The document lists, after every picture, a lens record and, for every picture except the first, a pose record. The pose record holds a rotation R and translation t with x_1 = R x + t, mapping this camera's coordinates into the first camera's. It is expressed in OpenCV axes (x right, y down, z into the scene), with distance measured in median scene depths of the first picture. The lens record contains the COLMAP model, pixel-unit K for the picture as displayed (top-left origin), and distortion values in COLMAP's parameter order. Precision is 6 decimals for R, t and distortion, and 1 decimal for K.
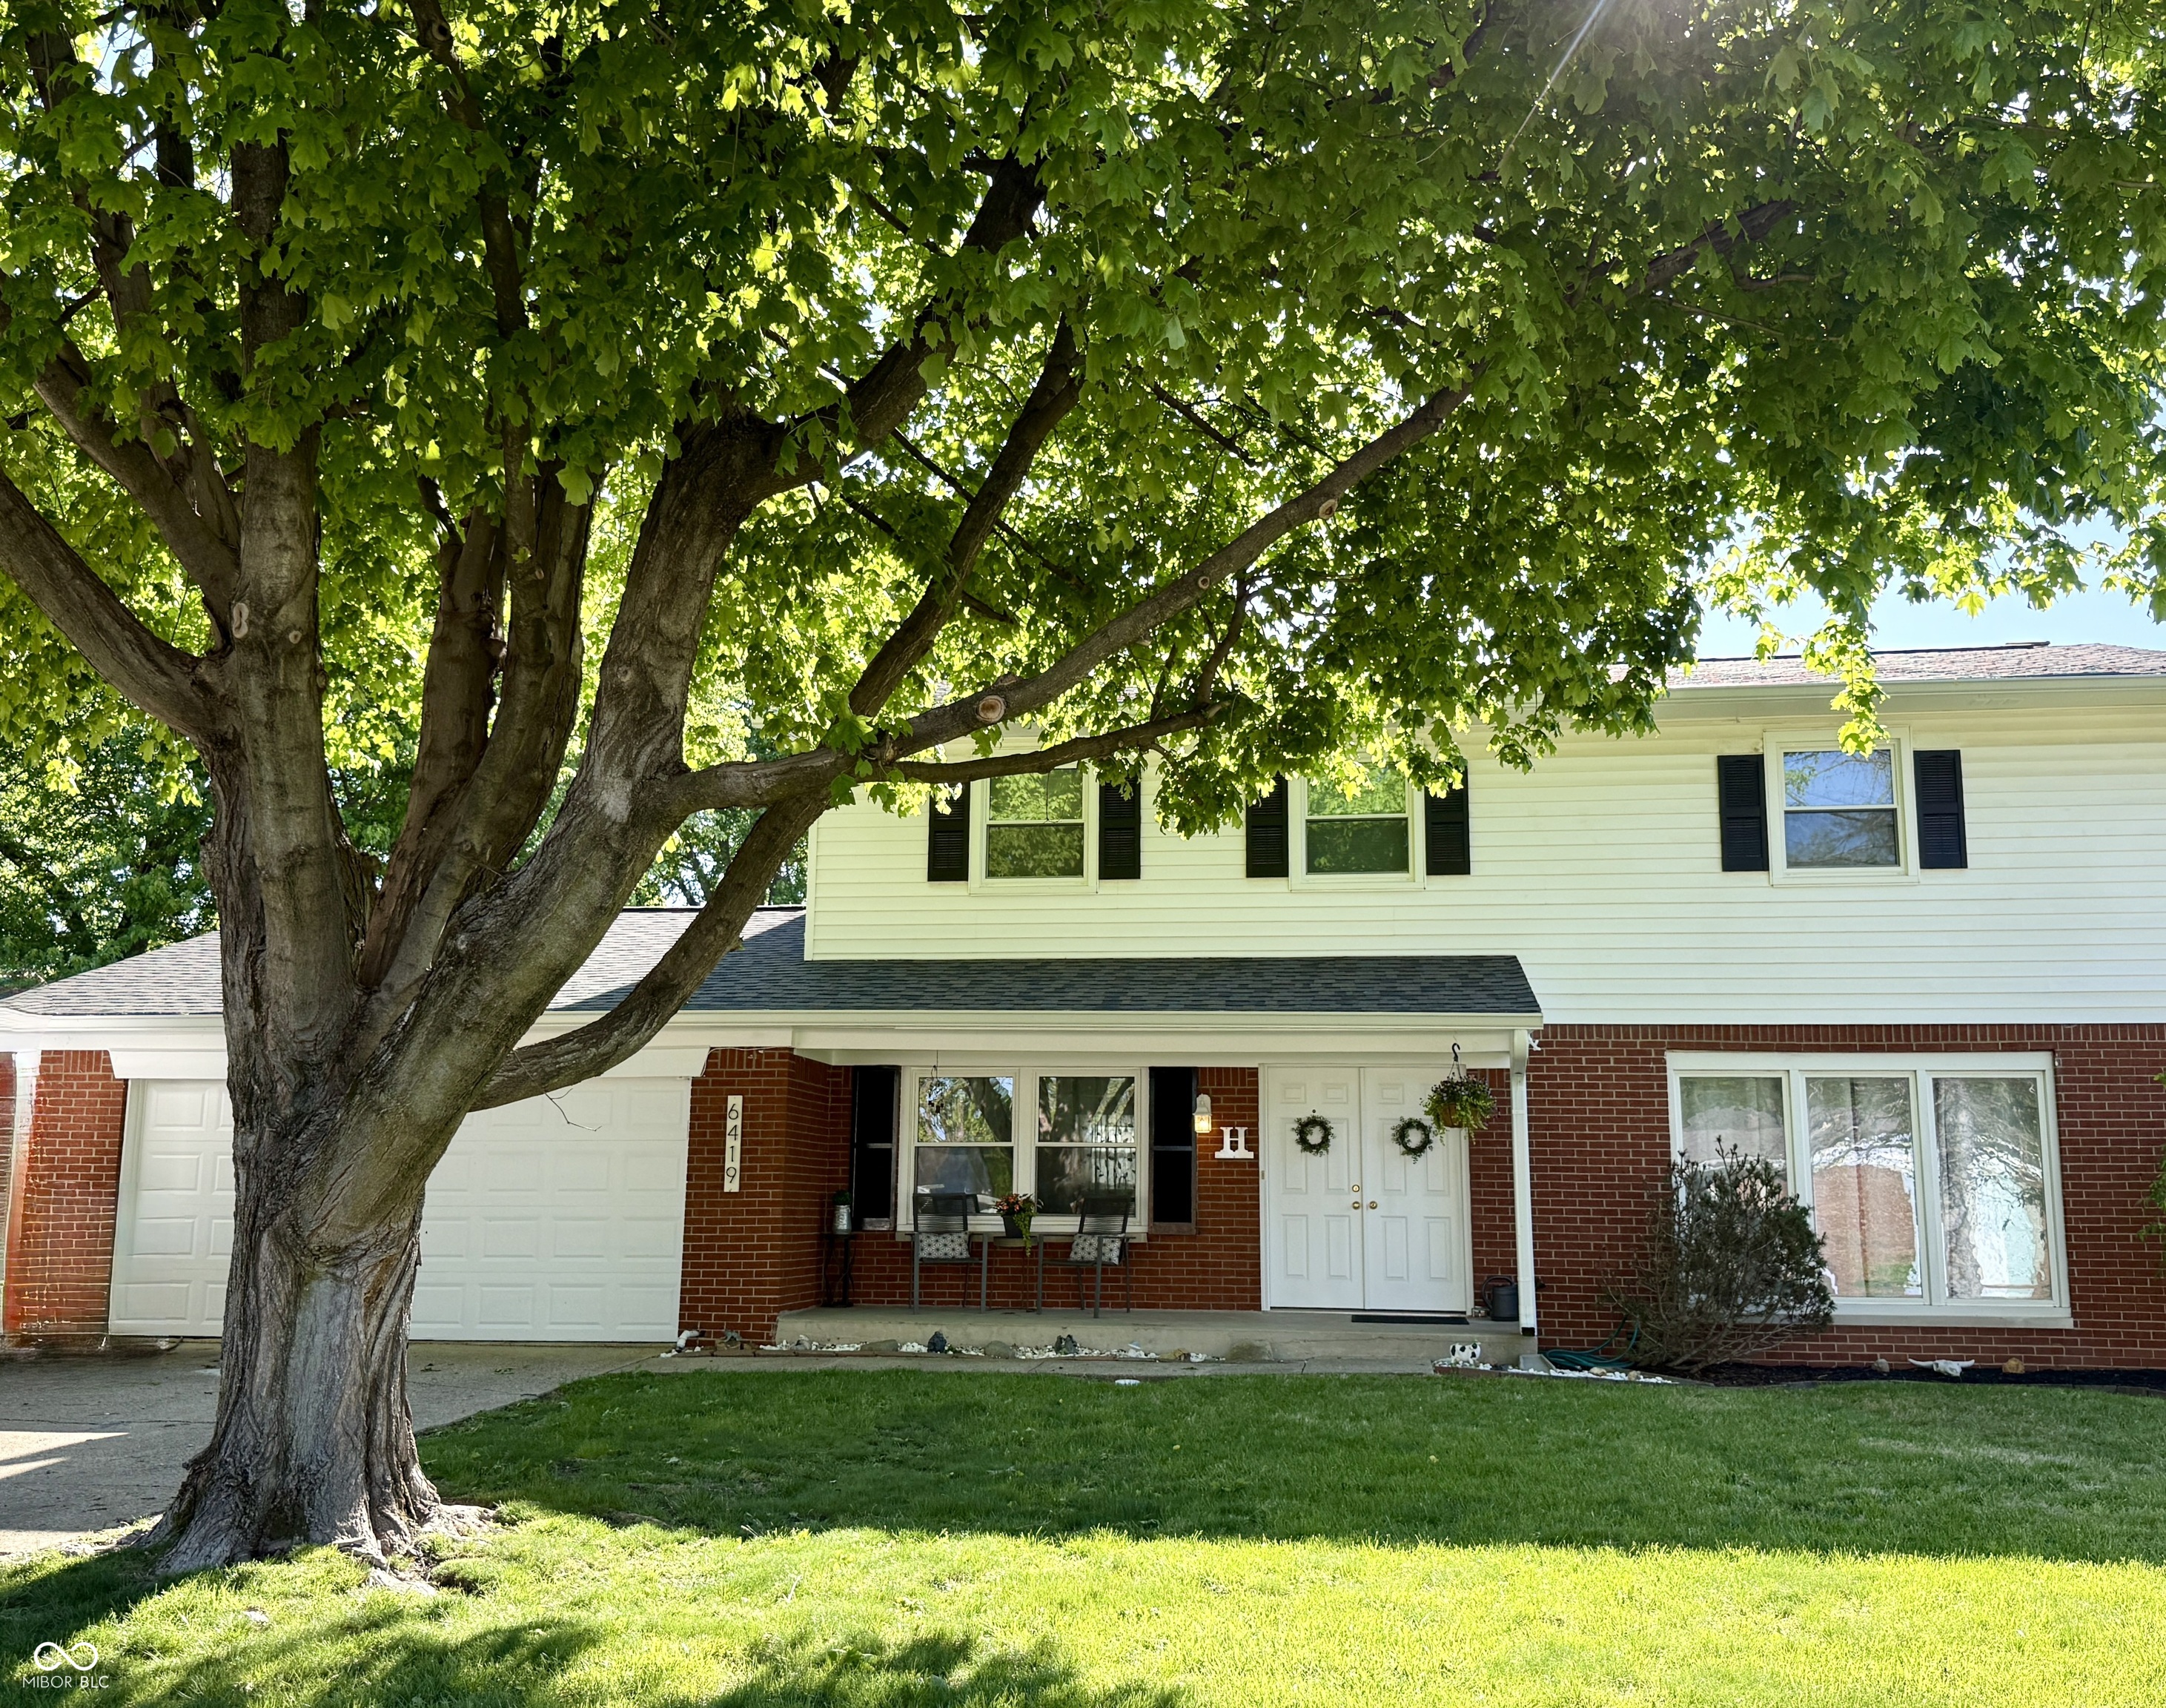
lens RADIAL K [[1967.0, 0, 1083.0], [0, 1967.0, 854.0], [0, 0, 1]] dist [0.177087, -0.311266]
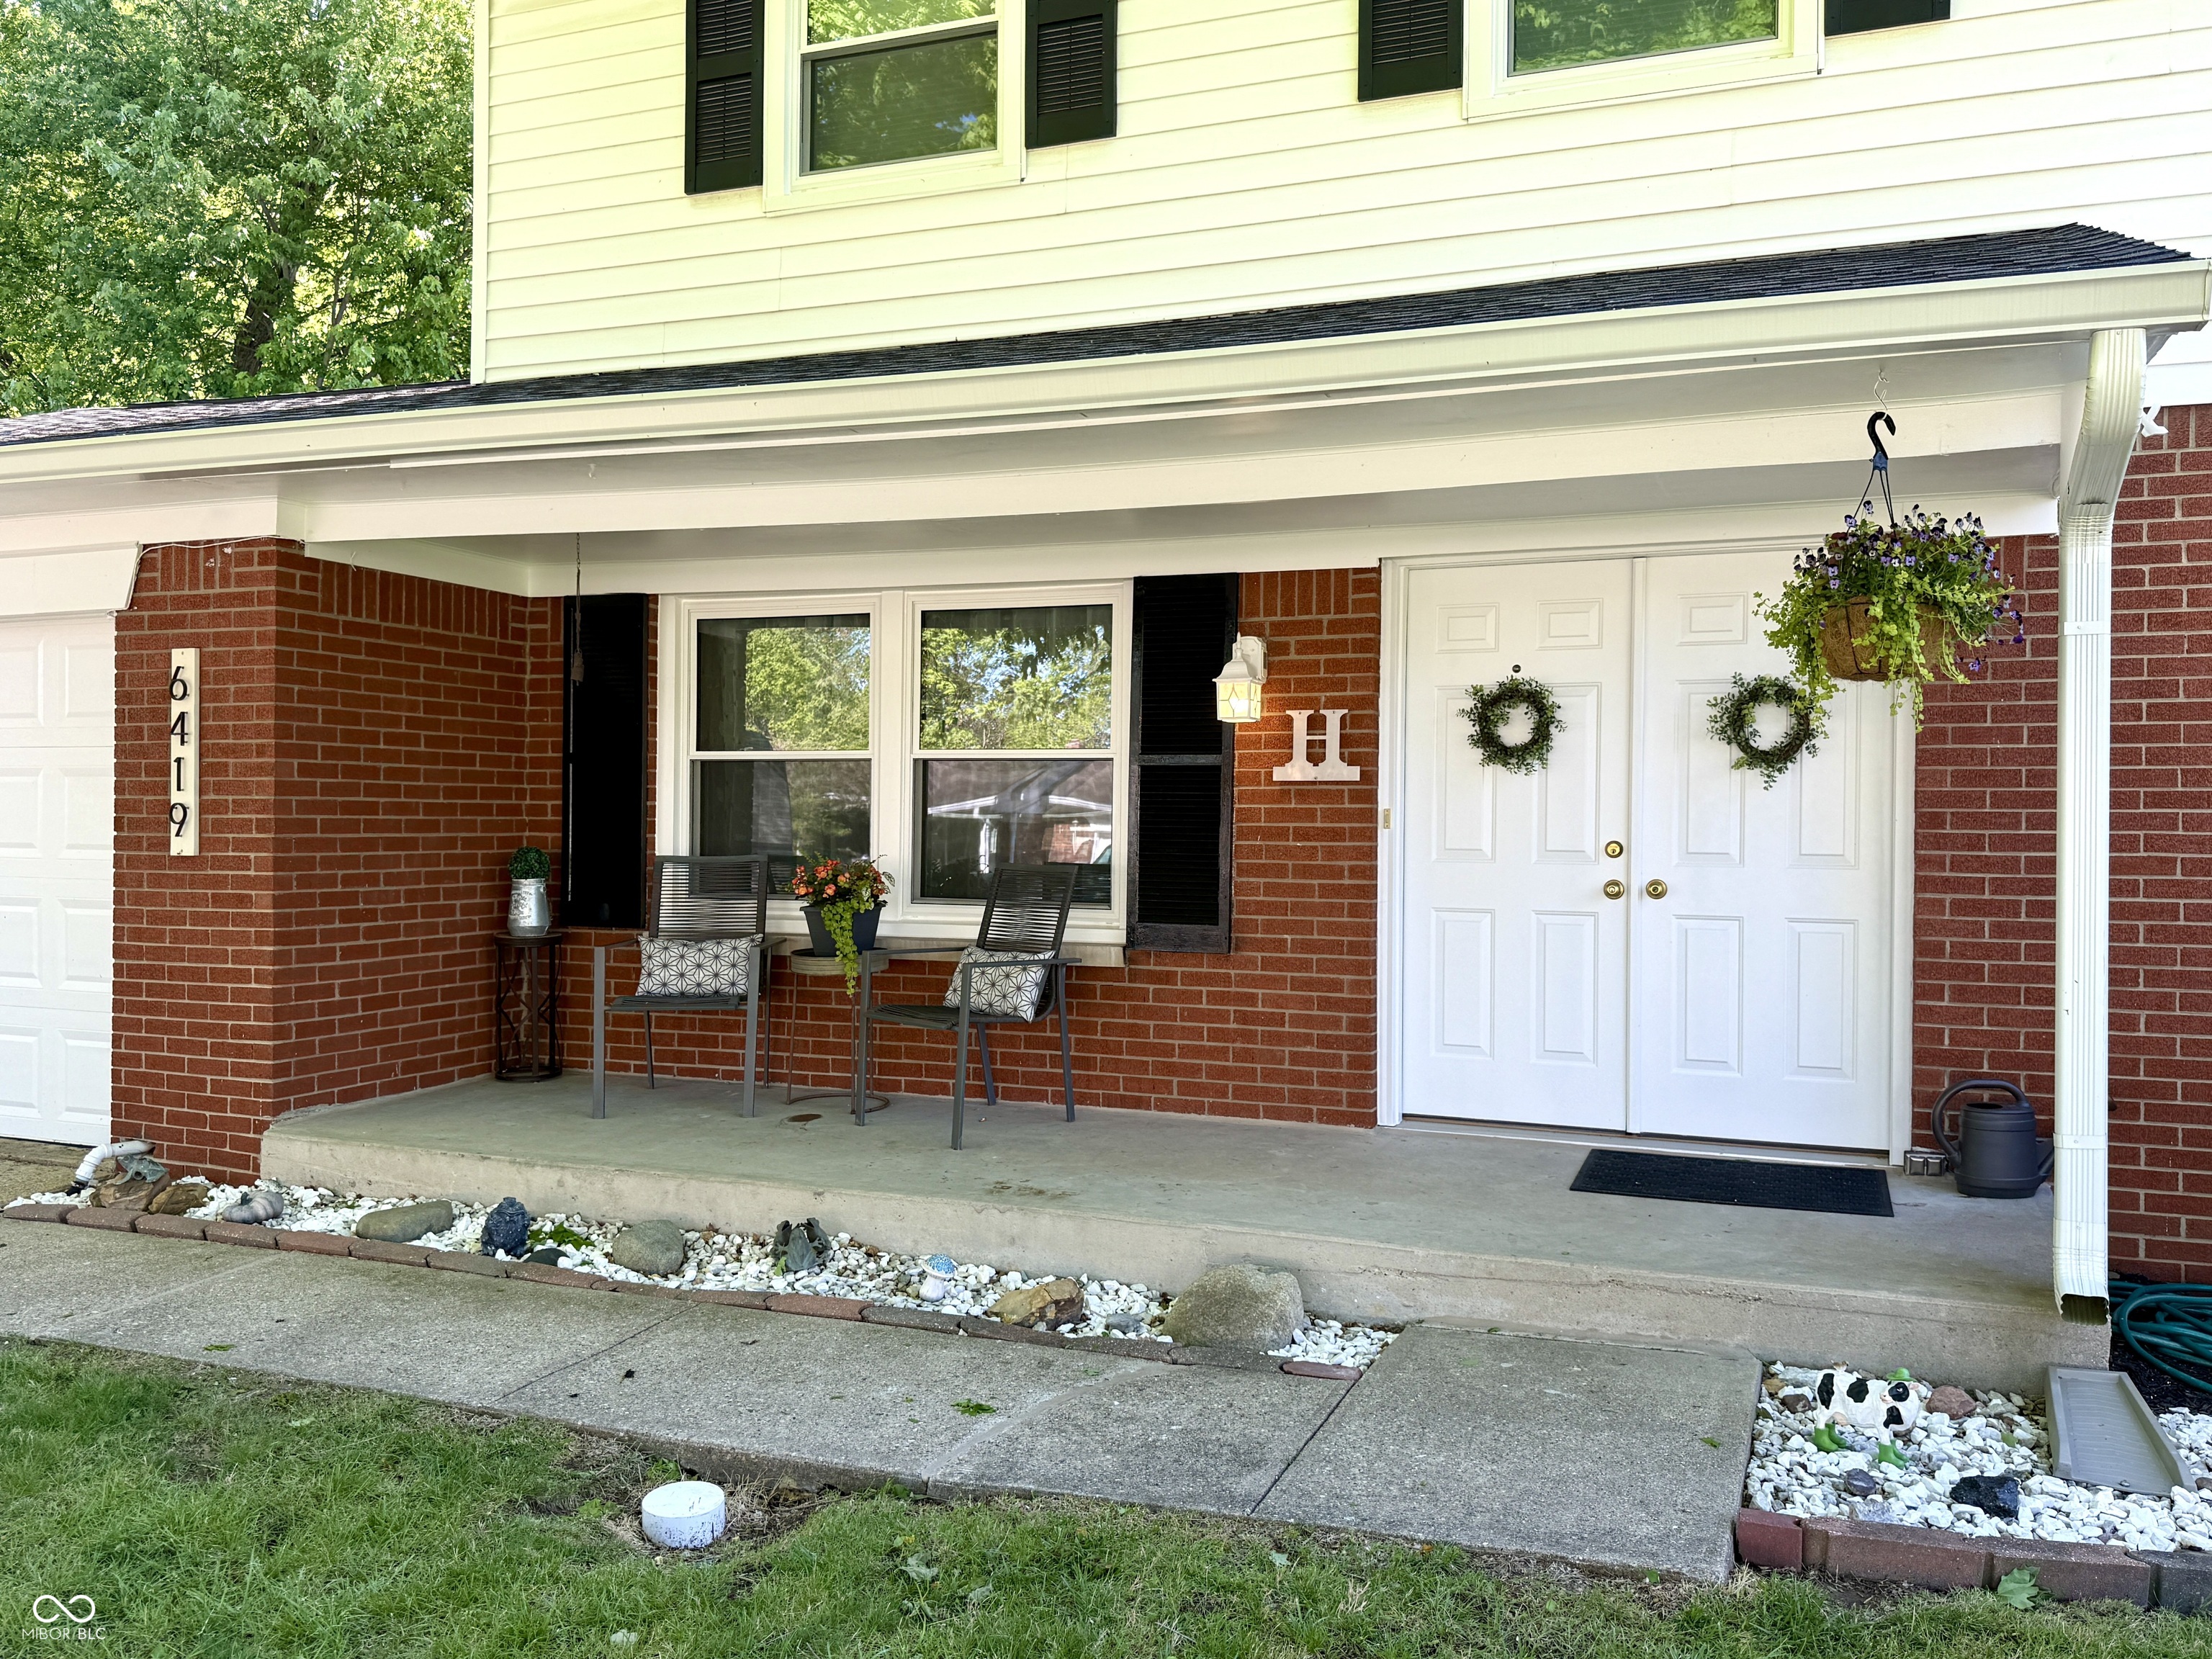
lens RADIAL K [[1792.9, 0, 1106.0], [0, 1792.9, 829.5], [0, 0, 1]] dist [0.122472, -0.181304]
pose [[0.972965, 0.001430, -0.230947, 0.125810], [0.040481, 0.983444, 0.176633, 0.096784], [0.227376, -0.181207, 0.956799, 0.635994]]
